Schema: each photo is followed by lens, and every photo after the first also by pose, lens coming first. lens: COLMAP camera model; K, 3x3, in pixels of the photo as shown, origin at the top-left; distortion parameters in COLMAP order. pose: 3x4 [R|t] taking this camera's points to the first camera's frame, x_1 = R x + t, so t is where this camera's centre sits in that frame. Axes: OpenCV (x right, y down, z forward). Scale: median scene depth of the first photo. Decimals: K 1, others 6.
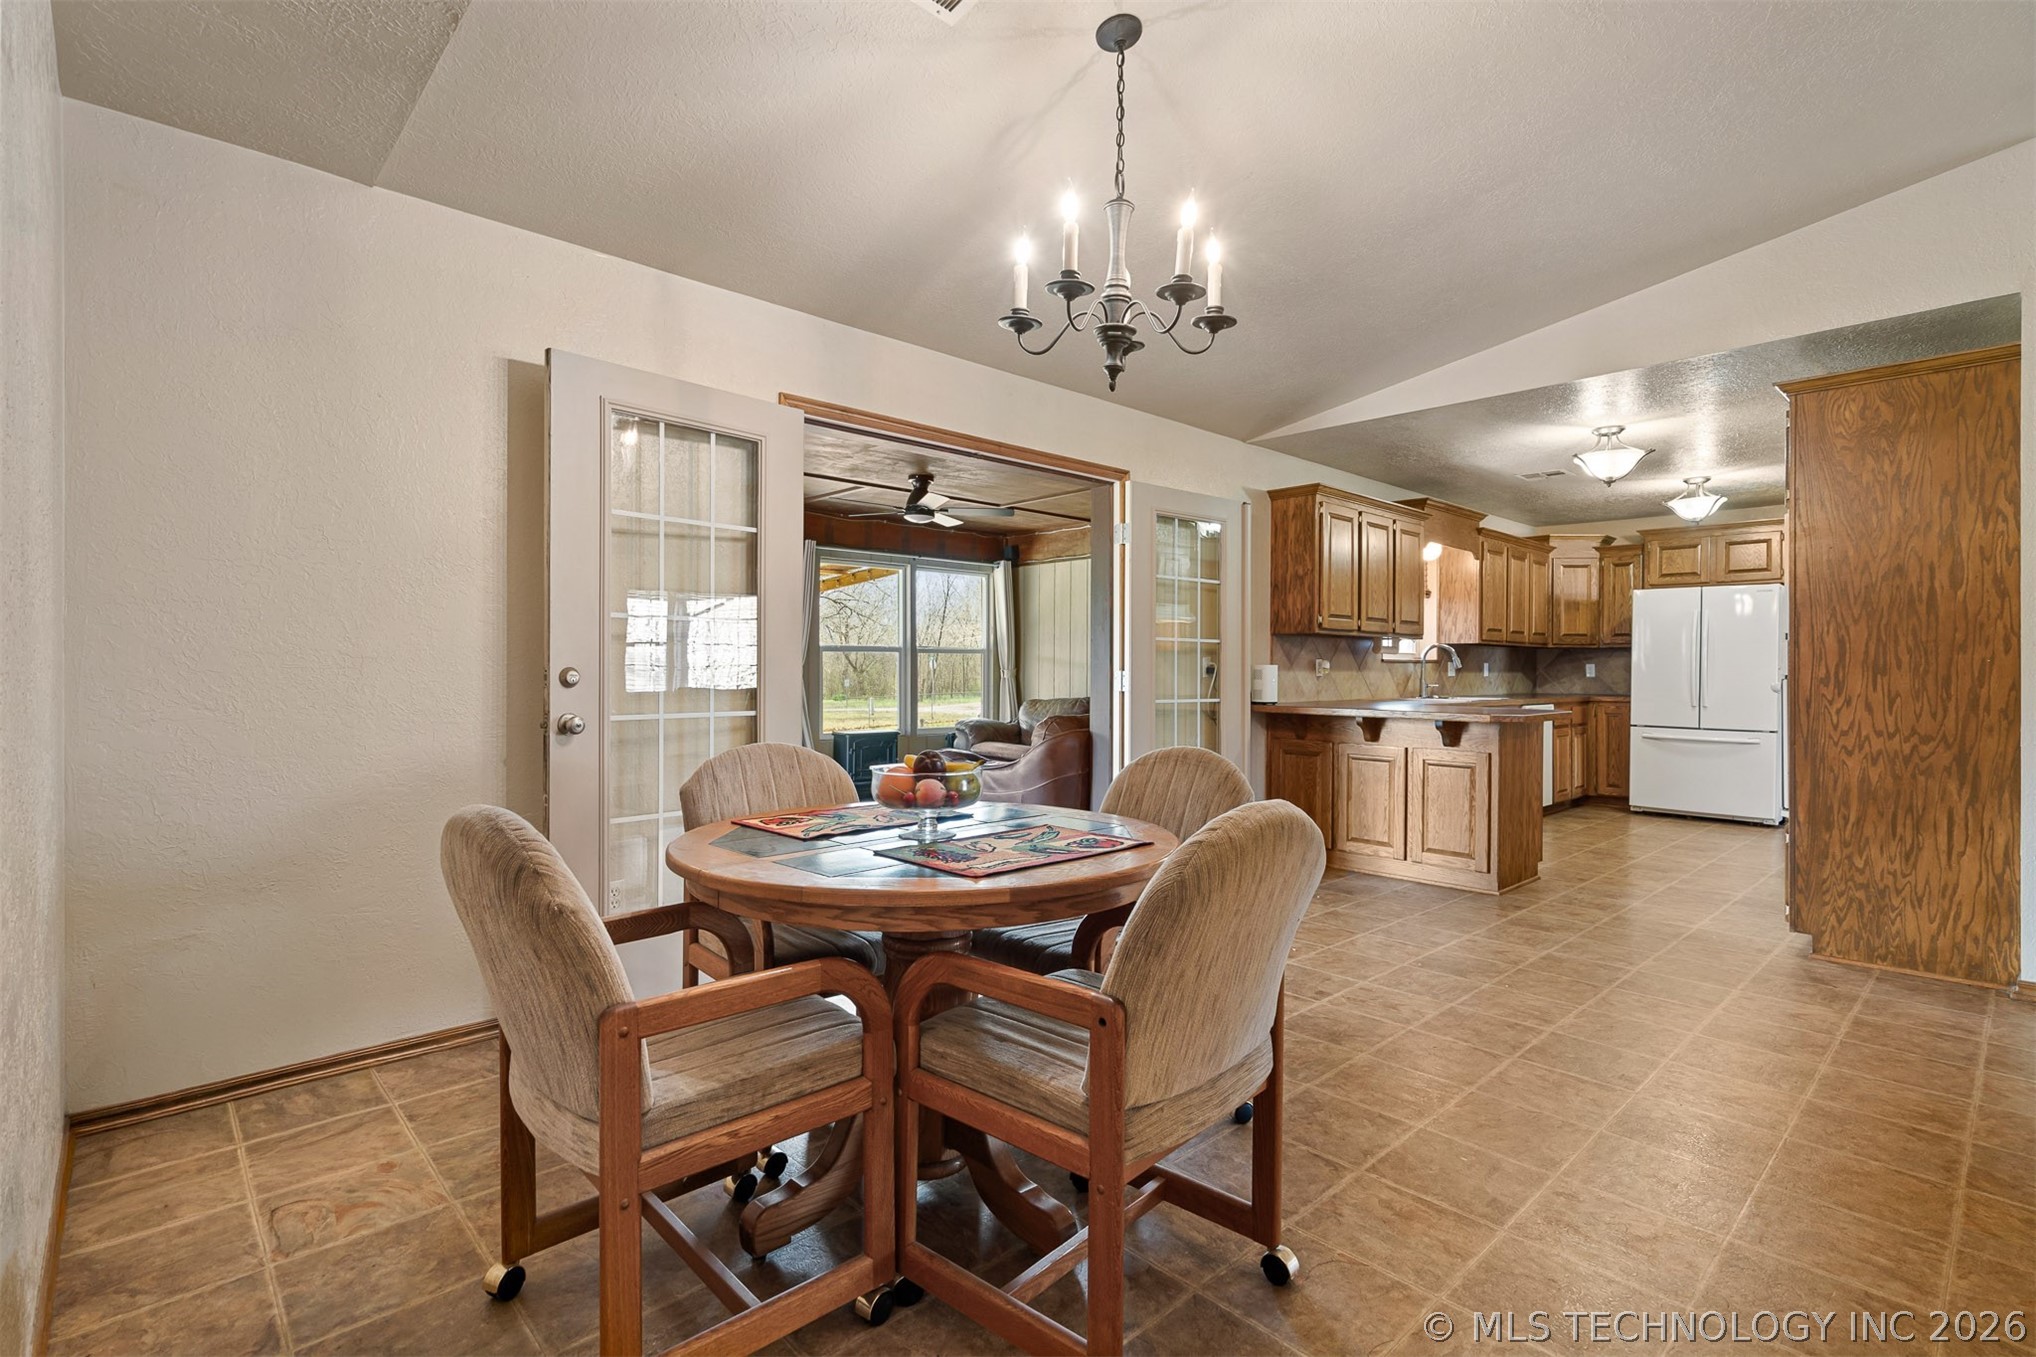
lens RADIAL K [[939.8, 0, 1020.1], [0, 939.8, 672.4], [0, 0, 1]] dist [0.000832, 0.000153]
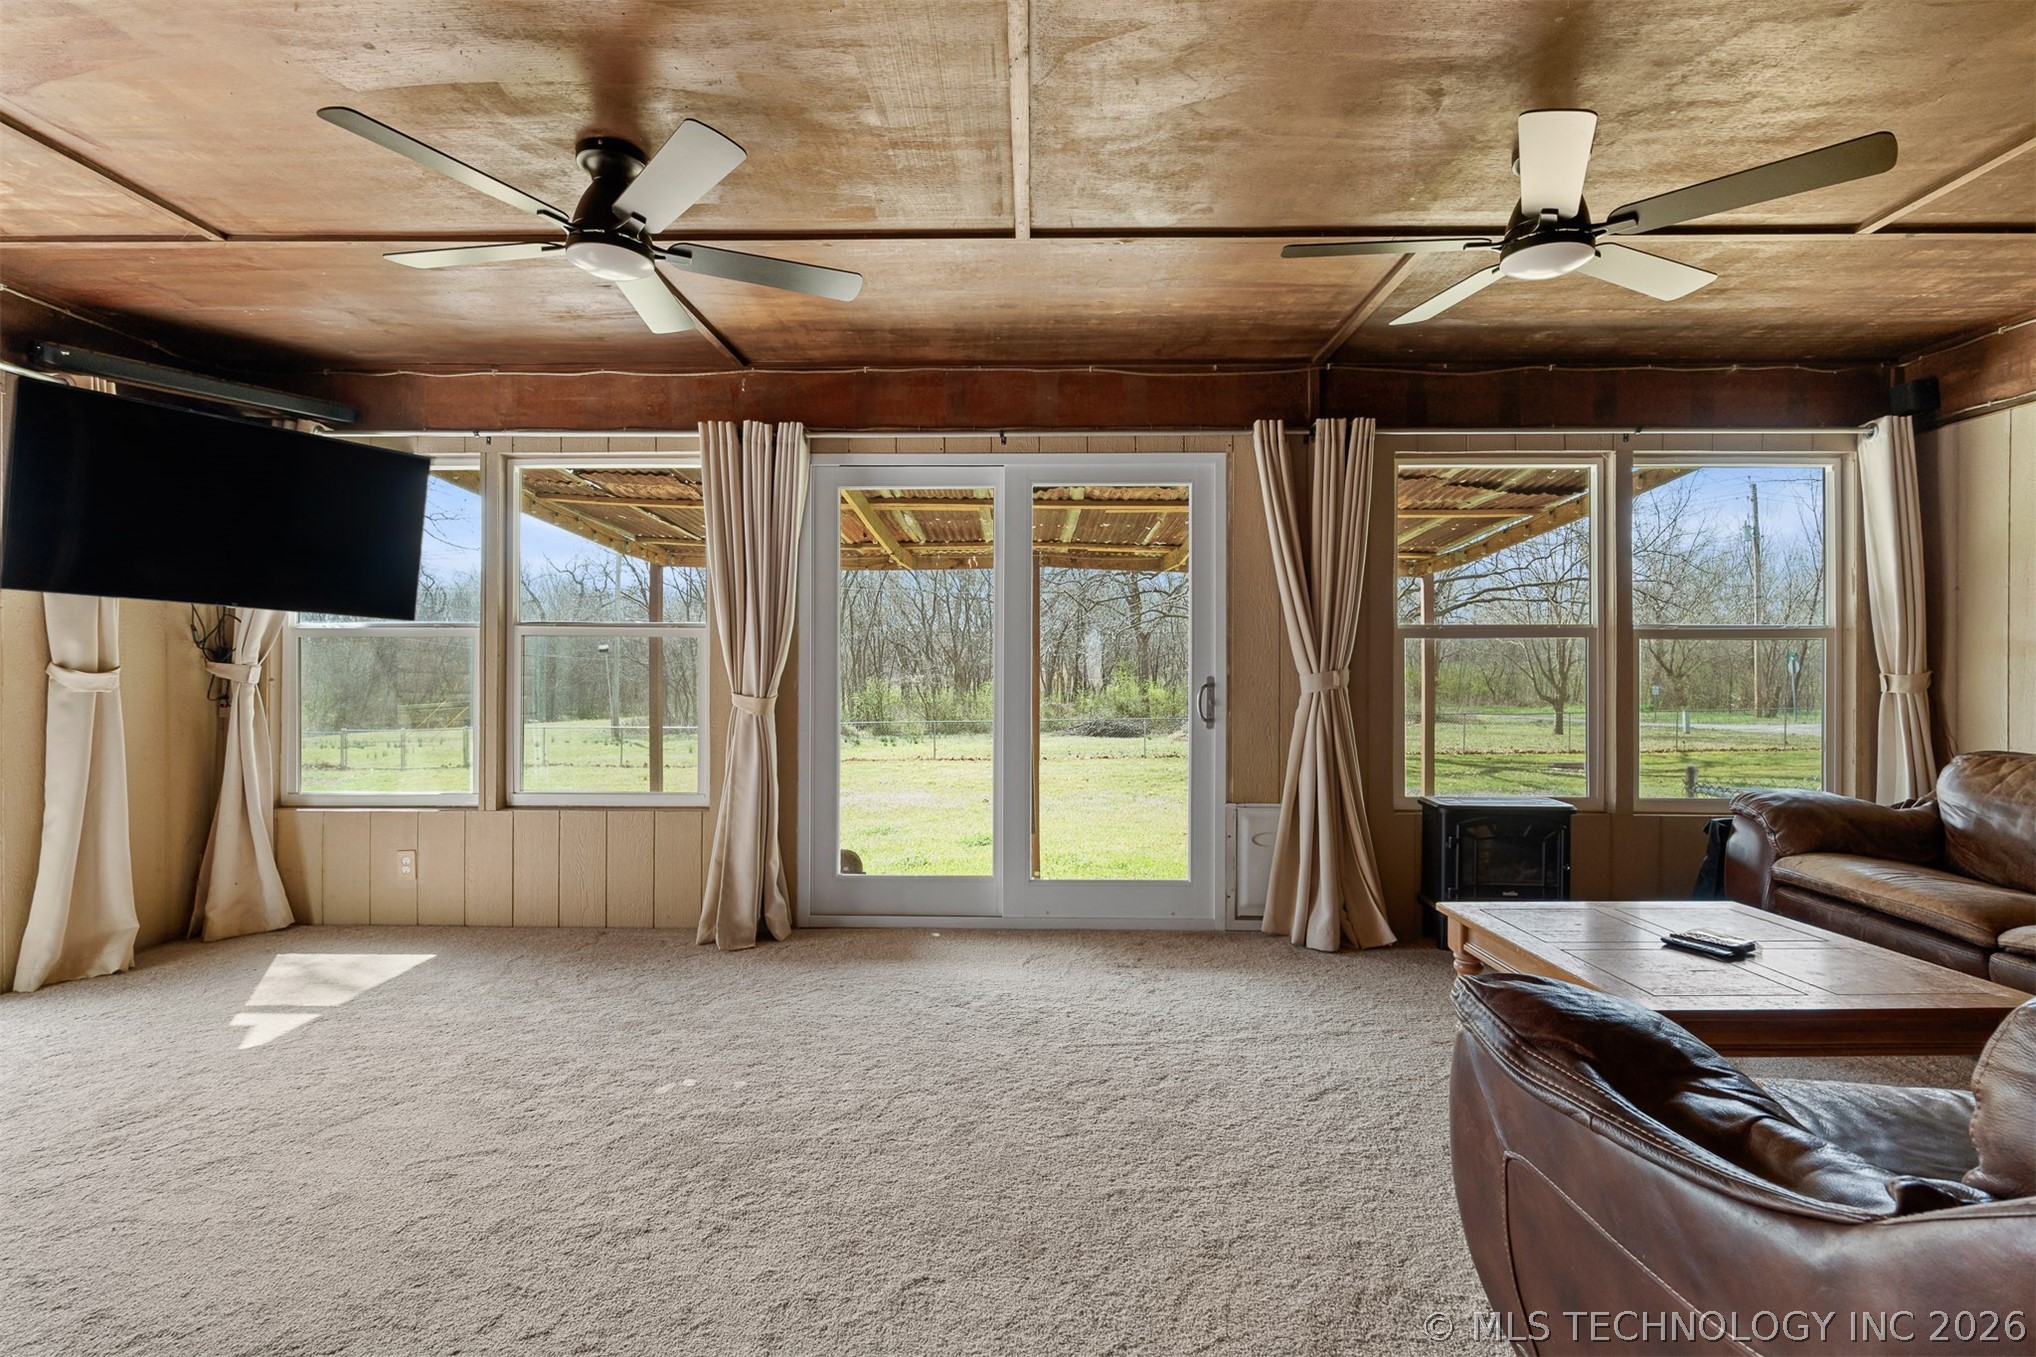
lens RADIAL K [[953.1, 0, 1016.9], [0, 953.1, 666.4], [0, 0, 1]] dist [-0.000014, 0.000284]
pose [[0.712254, -0.001885, -0.701919, 0.004270], [-0.005234, 0.999954, -0.007996, -0.000950], [0.701902, 0.009369, 0.712211, 0.441127]]
